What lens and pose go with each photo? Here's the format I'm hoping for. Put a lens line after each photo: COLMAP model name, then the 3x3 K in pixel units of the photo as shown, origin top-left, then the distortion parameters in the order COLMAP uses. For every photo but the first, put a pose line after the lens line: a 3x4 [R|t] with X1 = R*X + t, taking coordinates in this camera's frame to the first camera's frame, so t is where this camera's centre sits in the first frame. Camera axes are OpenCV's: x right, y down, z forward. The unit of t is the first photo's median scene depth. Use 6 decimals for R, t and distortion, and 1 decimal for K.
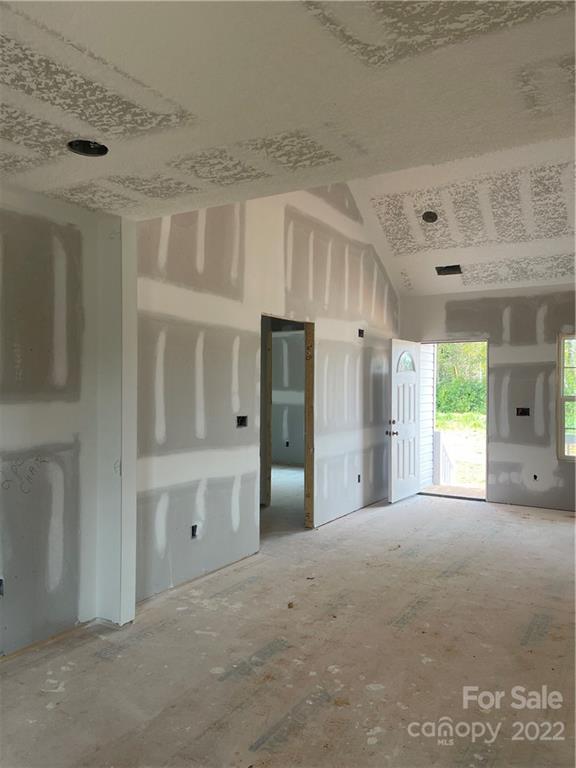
lens RADIAL K [[578.6, 0, 290.5], [0, 578.6, 388.5], [0, 0, 1]] dist [0.039241, -0.047400]
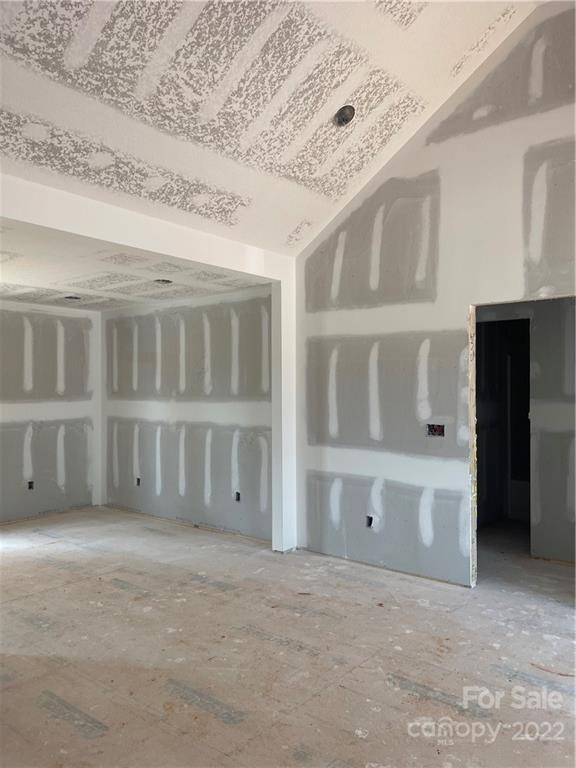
lens RADIAL K [[578.6, 0, 287.7], [0, 578.6, 387.3], [0, 0, 1]] dist [0.039241, -0.047400]
pose [[-0.133549, -0.010121, -0.990991, 1.043488], [-0.003904, 0.999945, -0.009687, -0.002314], [0.991035, 0.002575, -0.133581, 1.069834]]
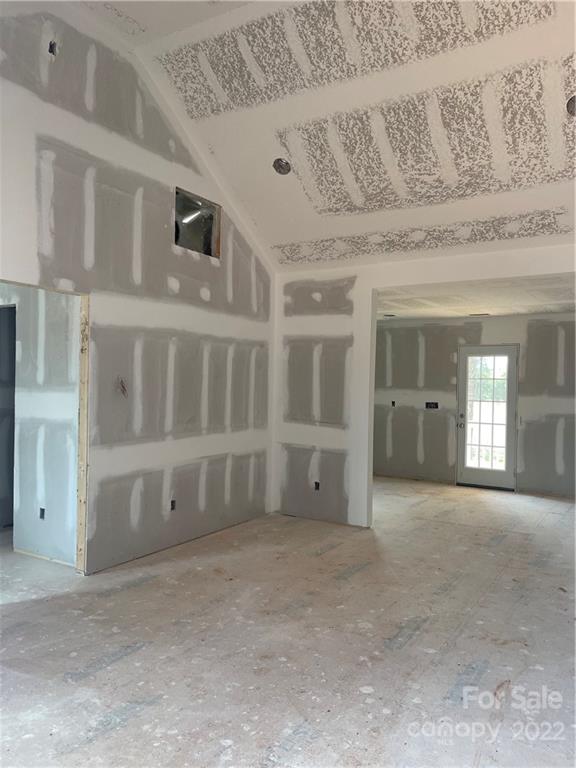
lens RADIAL K [[578.6, 0, 284.2], [0, 578.6, 382.5], [0, 0, 1]] dist [0.039241, -0.047400]
pose [[-0.999719, -0.021956, 0.008967, 0.505077], [-0.021890, 0.999733, 0.007411, -0.014807], [-0.009127, 0.007212, -0.999932, 2.024737]]
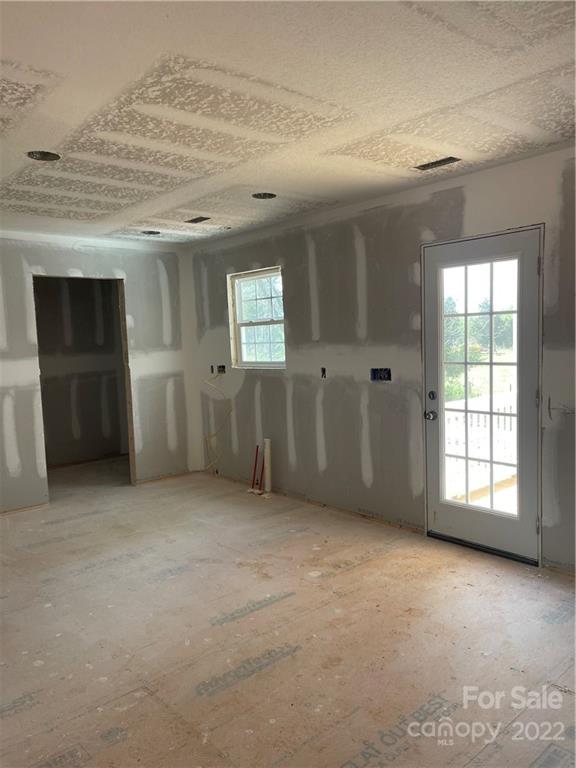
lens RADIAL K [[578.6, 0, 287.4], [0, 578.6, 386.9], [0, 0, 1]] dist [0.039241, -0.047400]
pose [[-0.949716, 0.003388, 0.313094, 0.064996], [0.034504, 0.994984, 0.093897, -0.011953], [-0.311205, 0.099978, -0.945069, 1.346523]]
